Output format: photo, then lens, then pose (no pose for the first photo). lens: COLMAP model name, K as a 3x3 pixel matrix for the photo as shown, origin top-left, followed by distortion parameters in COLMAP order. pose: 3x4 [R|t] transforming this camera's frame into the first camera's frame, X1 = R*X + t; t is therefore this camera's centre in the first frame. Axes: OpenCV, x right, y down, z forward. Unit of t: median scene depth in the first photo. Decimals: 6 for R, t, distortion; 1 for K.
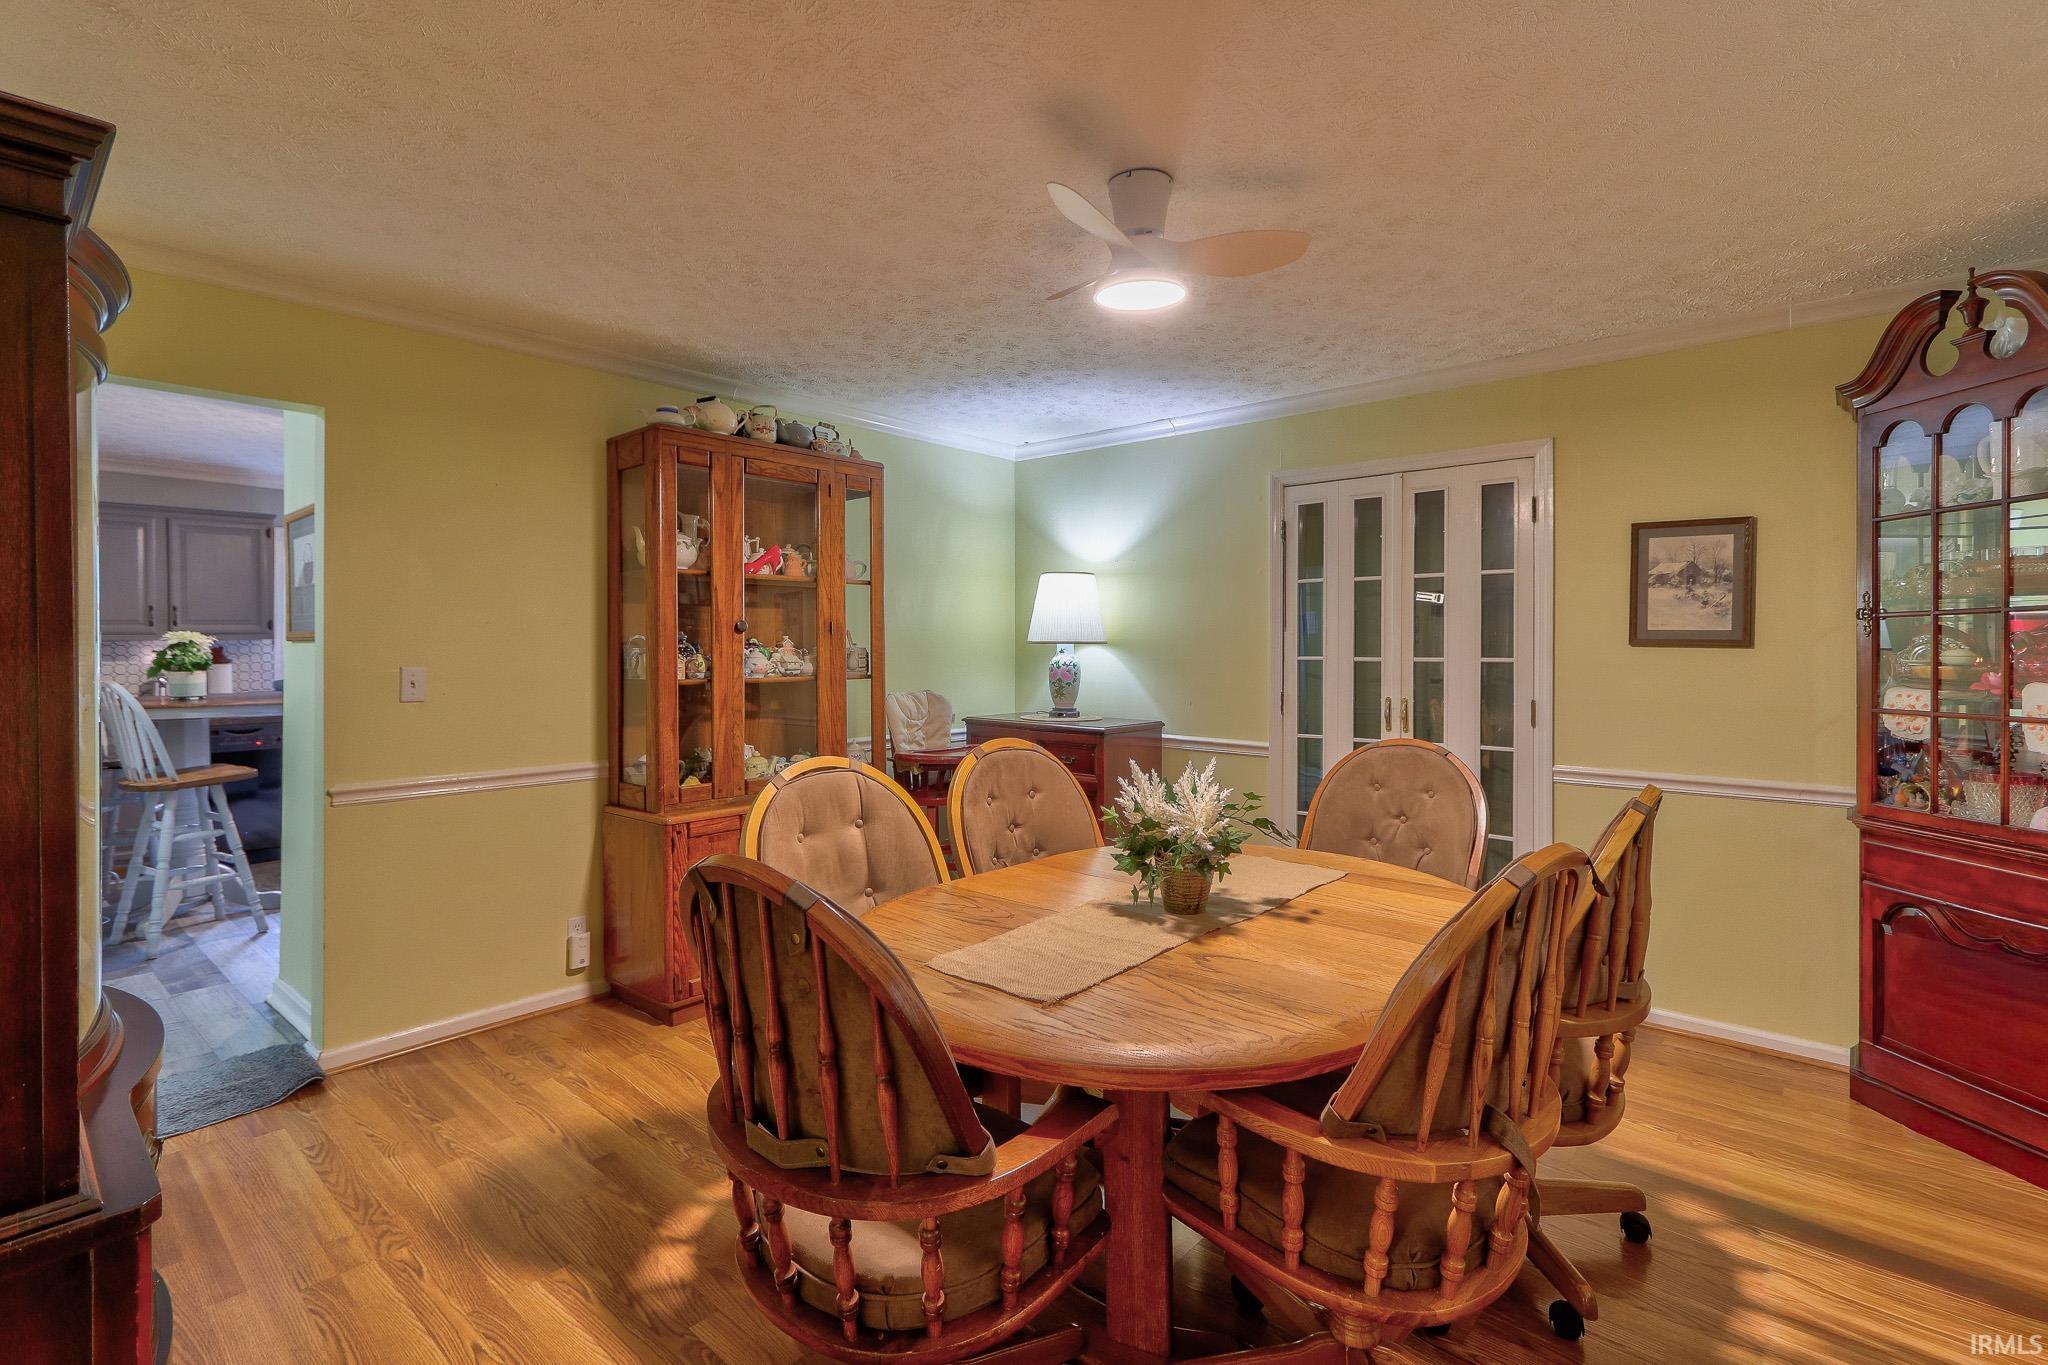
lens RADIAL K [[960.5, 0, 1012.8], [0, 960.5, 645.0], [0, 0, 1]] dist [0.002126, 0.000860]
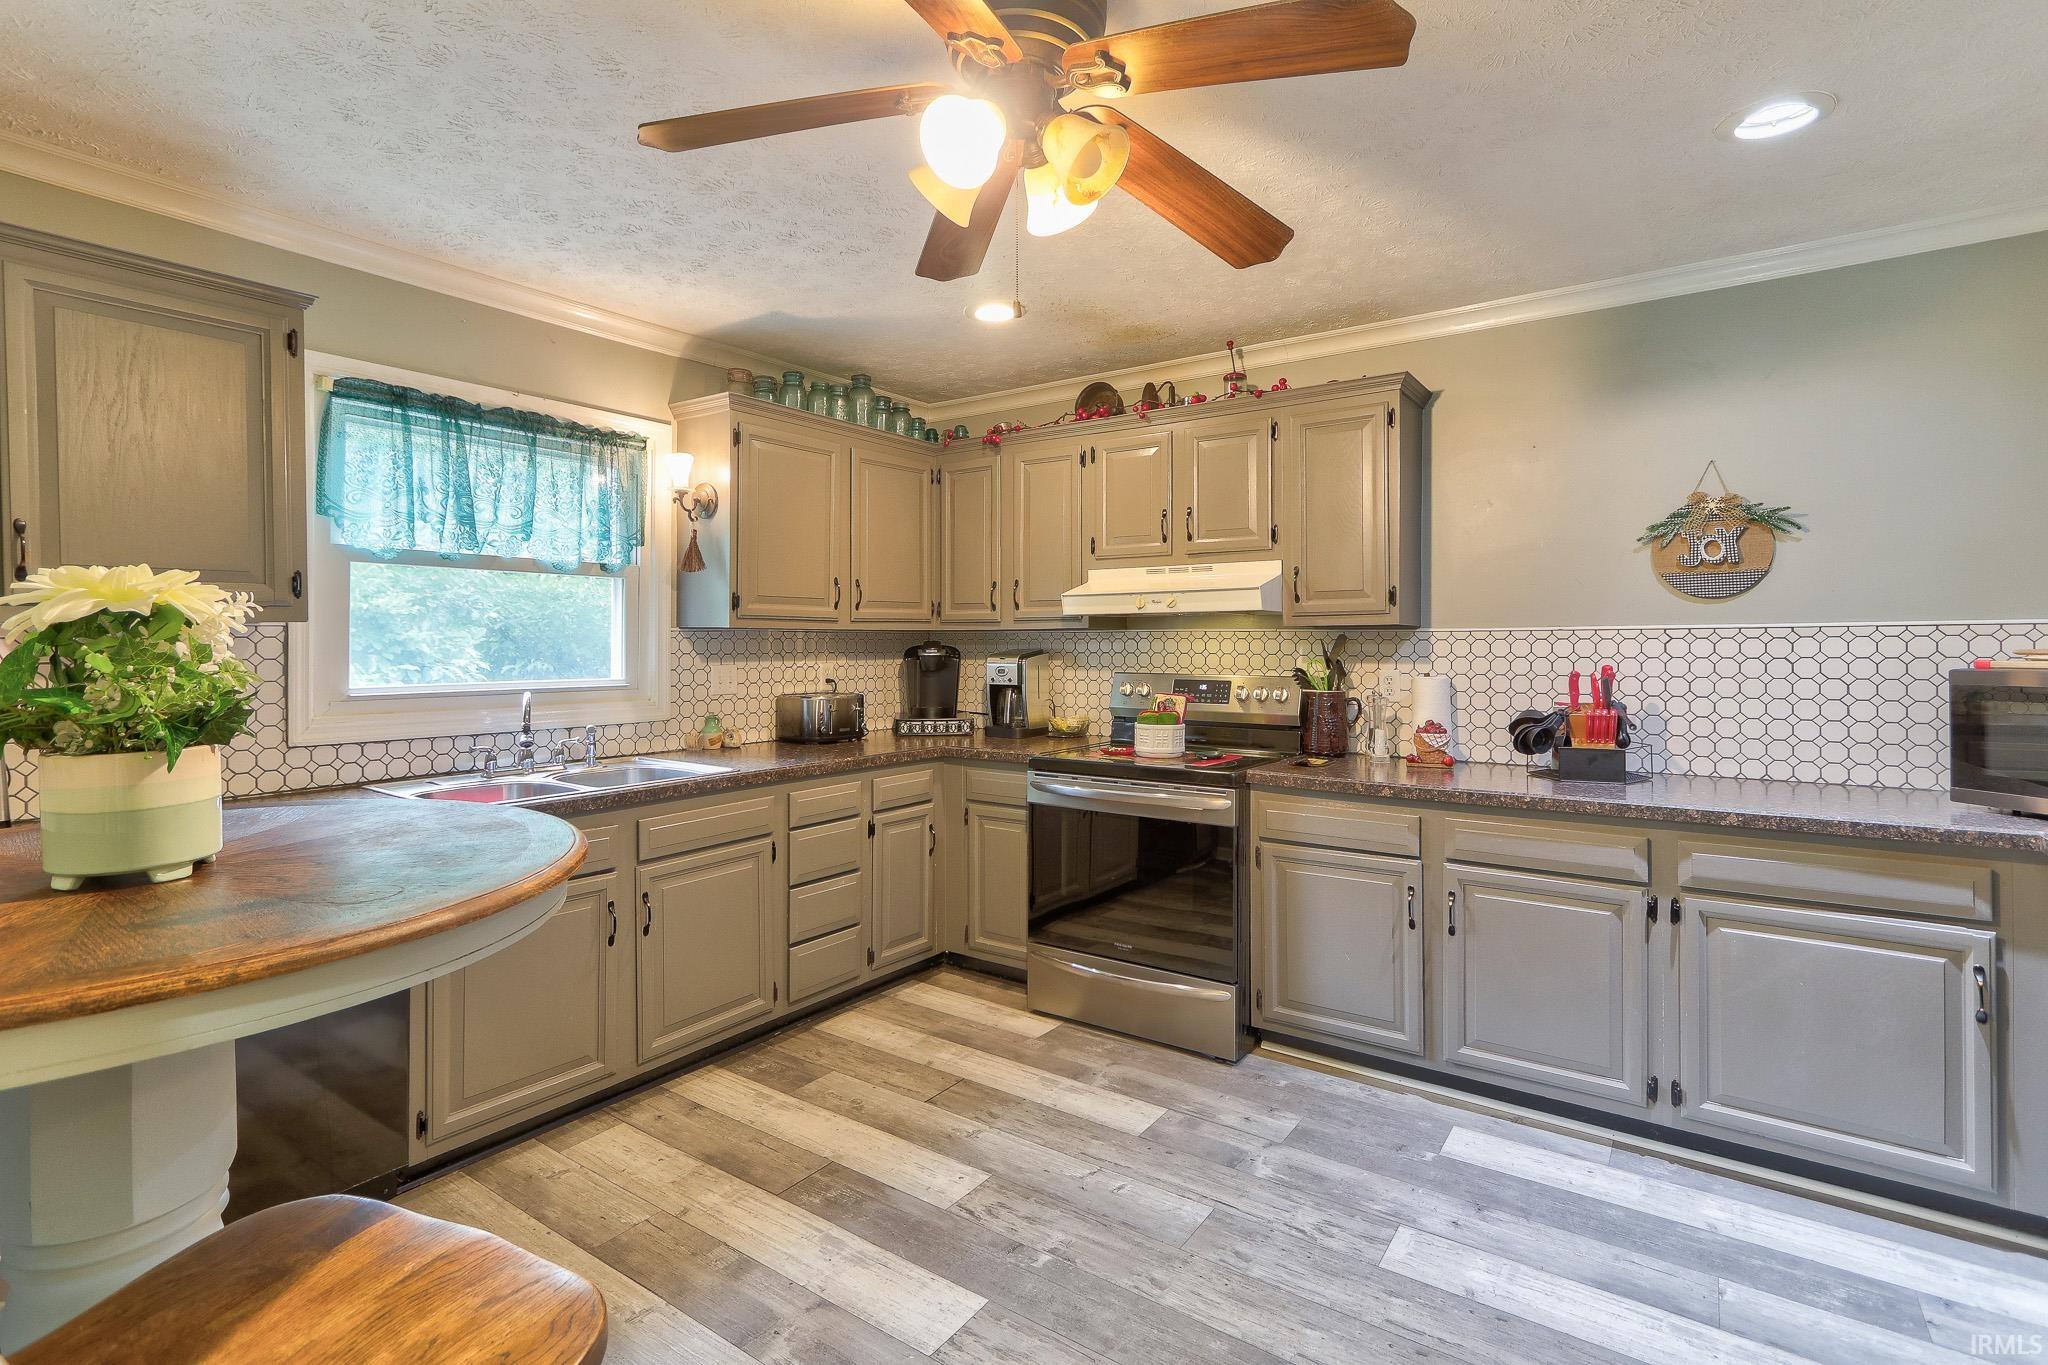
lens RADIAL K [[960.5, 0, 1008.3], [0, 960.5, 643.7], [0, 0, 1]] dist [0.002126, 0.000860]
pose [[0.993569, -0.002239, 0.113202, -0.690552], [0.003044, 0.999971, -0.006939, 0.005811], [-0.113183, 0.007239, 0.993548, 0.766193]]
